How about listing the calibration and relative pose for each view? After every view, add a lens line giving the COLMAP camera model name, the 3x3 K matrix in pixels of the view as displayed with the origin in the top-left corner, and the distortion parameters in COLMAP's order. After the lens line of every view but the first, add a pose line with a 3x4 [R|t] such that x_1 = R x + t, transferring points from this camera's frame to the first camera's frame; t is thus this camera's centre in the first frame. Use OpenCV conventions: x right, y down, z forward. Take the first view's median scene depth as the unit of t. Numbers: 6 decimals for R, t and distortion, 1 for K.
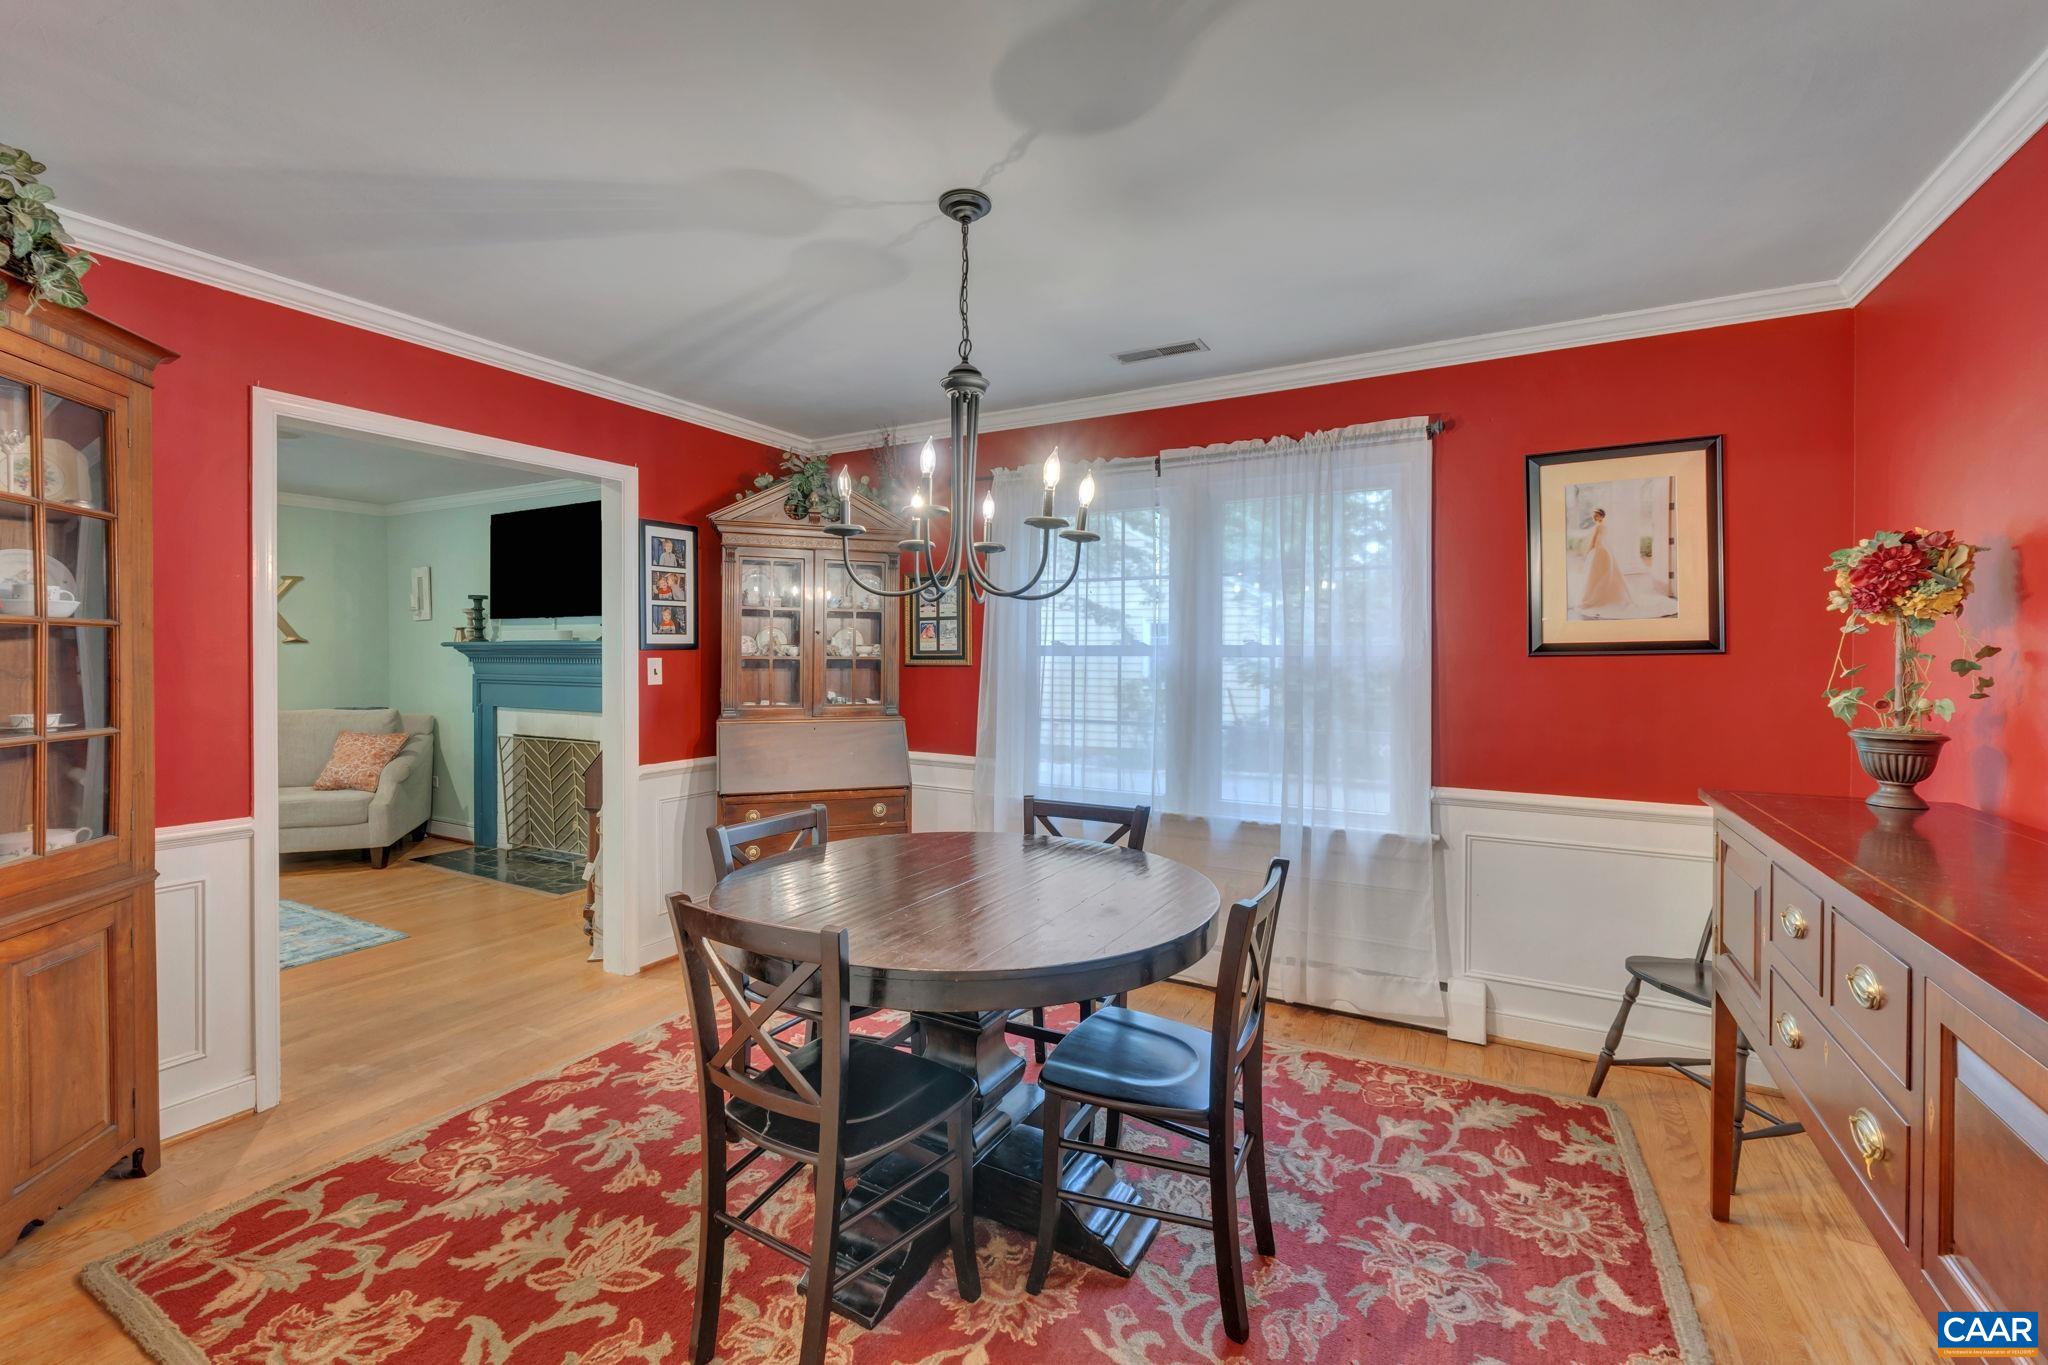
lens RADIAL K [[879.7, 0, 1010.0], [0, 879.7, 661.7], [0, 0, 1]] dist [0.002834, 0.000384]
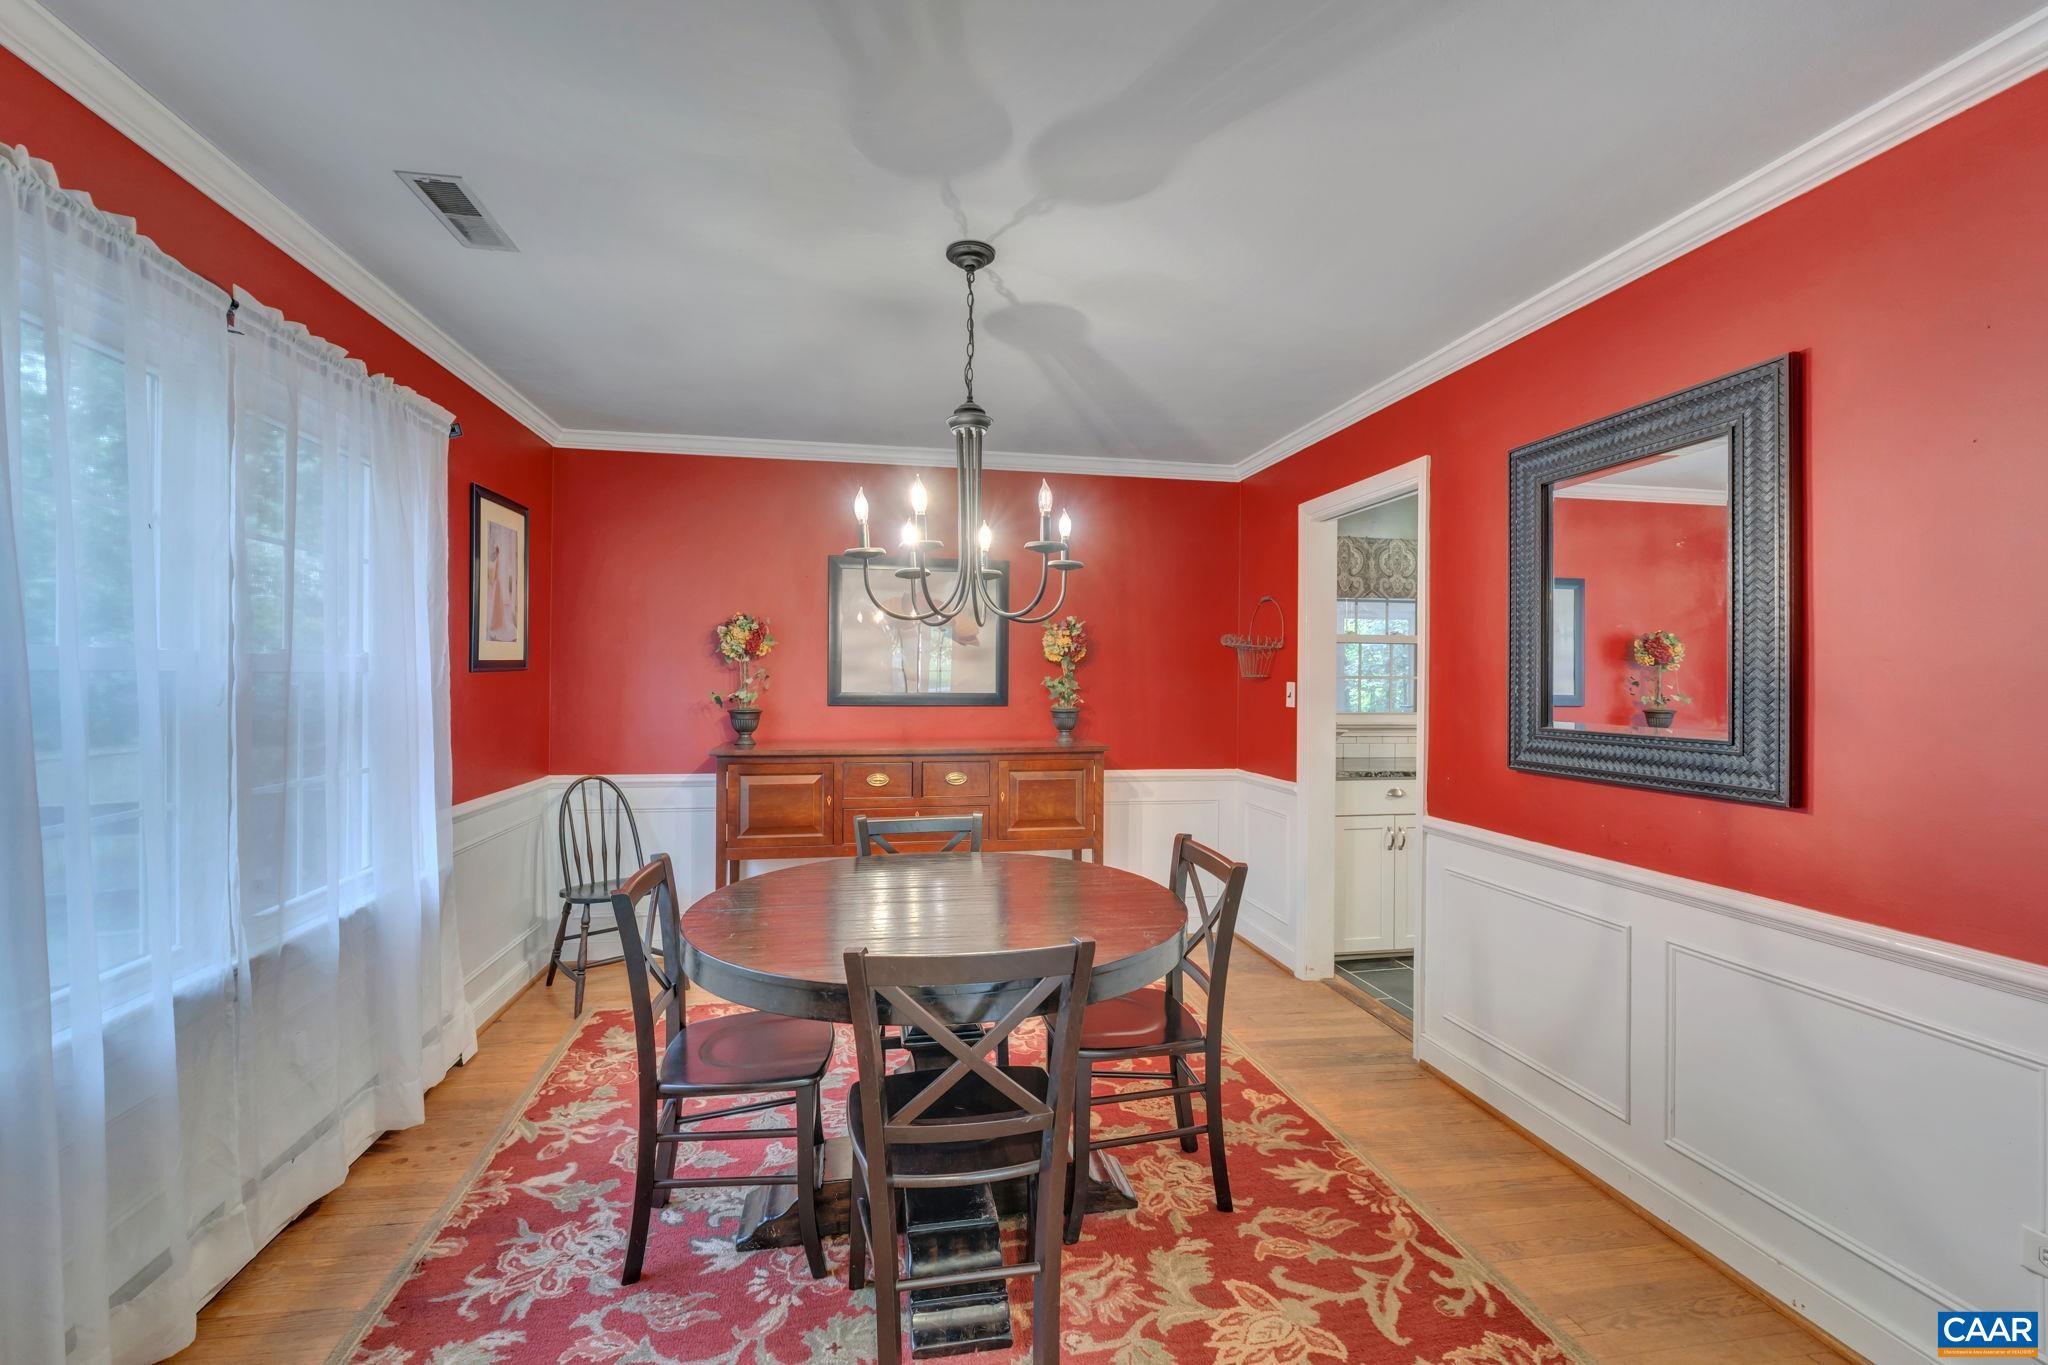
lens RADIAL K [[875.8, 0, 1024.0], [0, 875.8, 682.5], [0, 0, 1]] dist [-0.004455, -0.000137]
pose [[-0.654447, -0.007732, 0.756068, -0.969420], [-0.002099, 0.999962, 0.008409, -0.008399], [-0.756105, 0.003917, -0.654438, 1.772879]]
